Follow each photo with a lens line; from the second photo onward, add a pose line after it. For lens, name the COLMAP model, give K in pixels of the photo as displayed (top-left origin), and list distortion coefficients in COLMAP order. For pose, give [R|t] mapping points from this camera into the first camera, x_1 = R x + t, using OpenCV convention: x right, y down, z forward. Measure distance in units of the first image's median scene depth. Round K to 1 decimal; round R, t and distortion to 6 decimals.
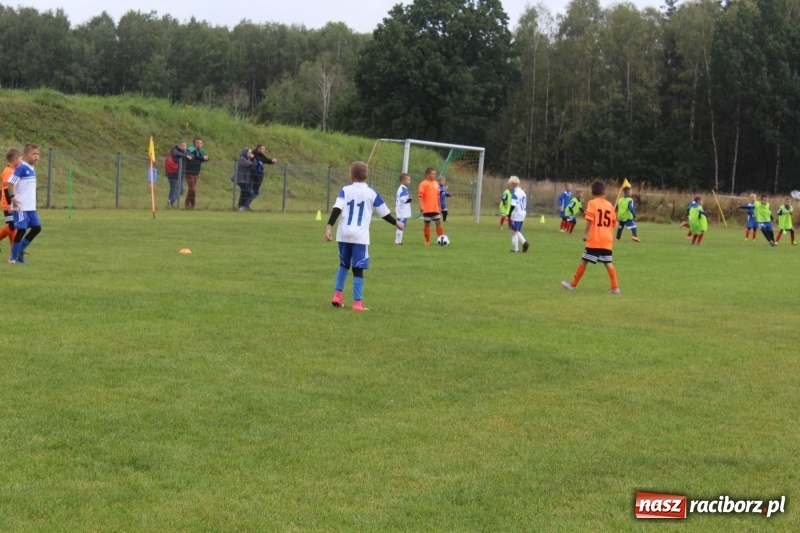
lens RADIAL K [[2014.6, 0, 400.0], [0, 2014.6, 266.5], [0, 0, 1]] dist [0.110630, 0.197241]
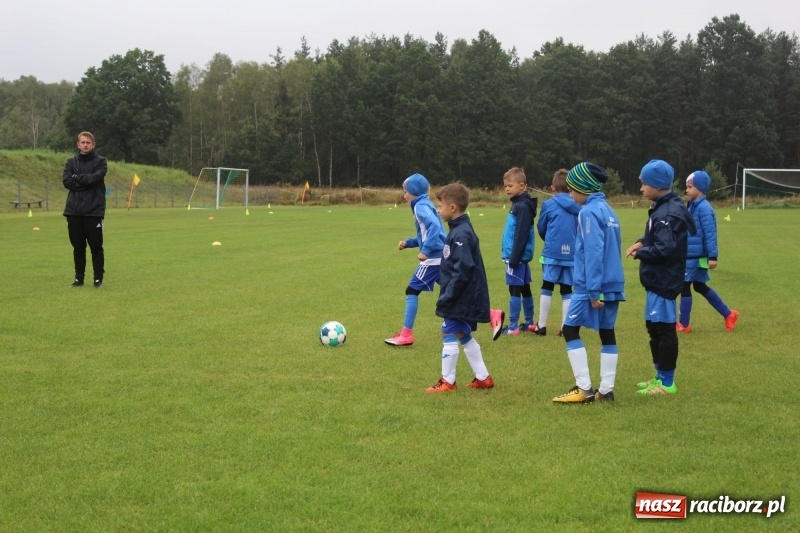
lens RADIAL K [[2014.6, 0, 400.0], [0, 2014.6, 266.5], [0, 0, 1]] dist [0.110630, 0.197241]
pose [[0.973914, -0.057943, 0.219394, -0.114014], [0.058438, 0.998282, 0.004239, 0.017712], [-0.219263, 0.008692, 0.975627, -0.456444]]
